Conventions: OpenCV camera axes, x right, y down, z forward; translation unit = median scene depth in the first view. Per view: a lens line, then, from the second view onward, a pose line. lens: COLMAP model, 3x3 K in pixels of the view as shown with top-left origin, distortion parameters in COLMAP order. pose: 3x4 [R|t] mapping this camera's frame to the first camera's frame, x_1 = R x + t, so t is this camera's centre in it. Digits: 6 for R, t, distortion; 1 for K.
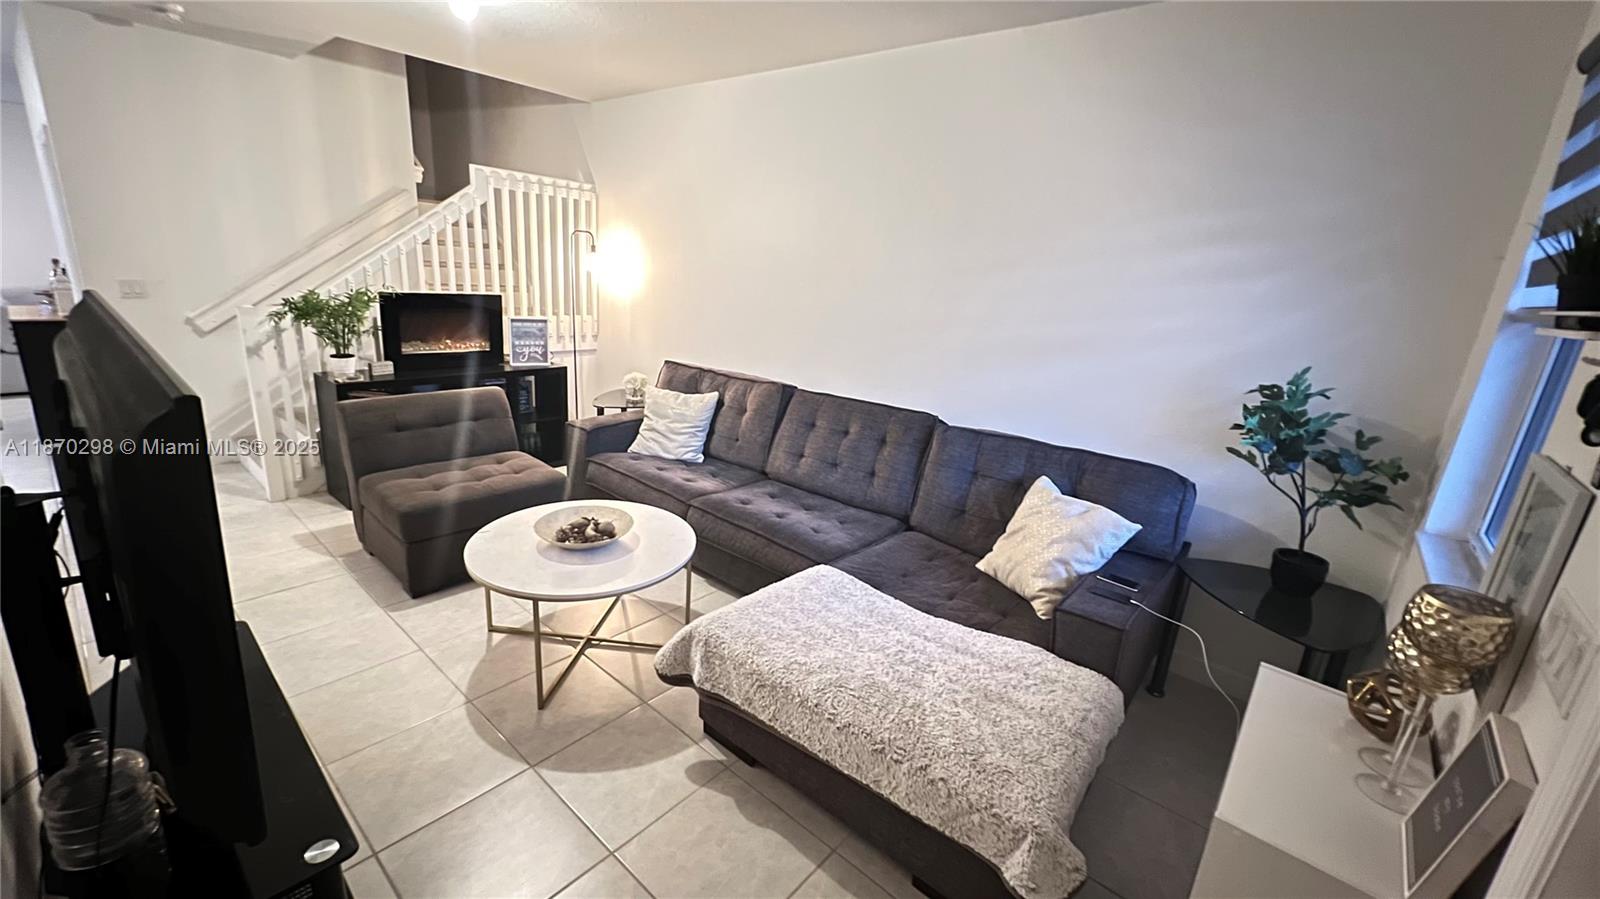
lens RADIAL K [[638.3, 0, 795.5], [0, 638.3, 445.7], [0, 0, 1]] dist [-0.005286, 0.001488]
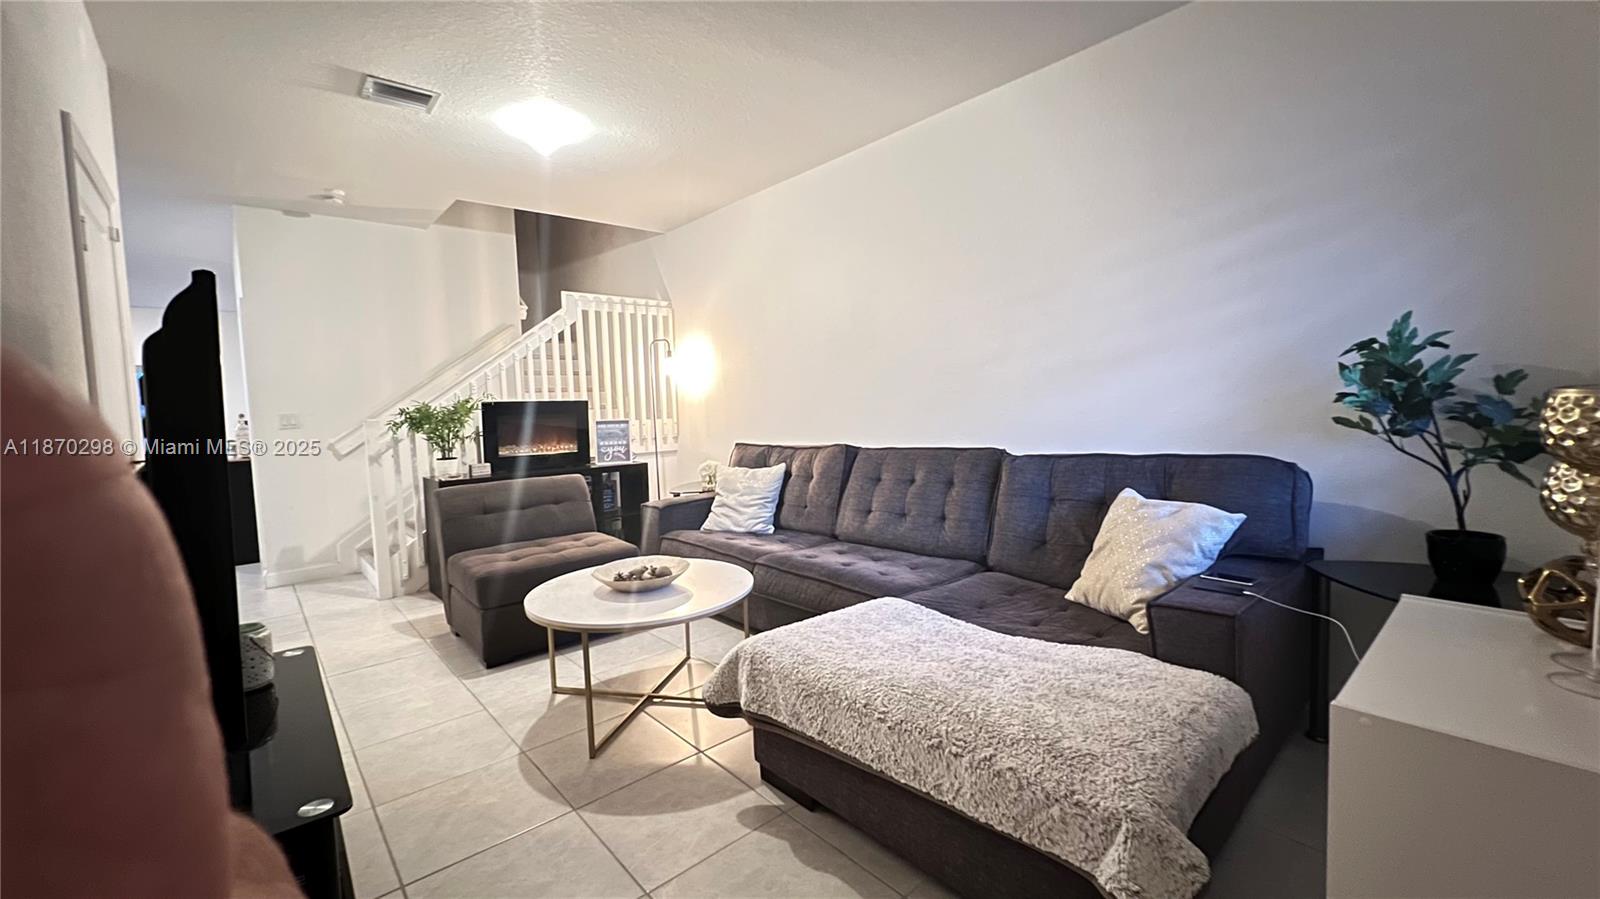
lens RADIAL K [[638.3, 0, 797.6], [0, 638.3, 450.6], [0, 0, 1]] dist [-0.005286, 0.001488]
pose [[0.984733, -0.093707, -0.146698, 0.074001], [0.060833, 0.974859, -0.214359, 0.176271], [0.163096, 0.202162, 0.965676, 0.044706]]
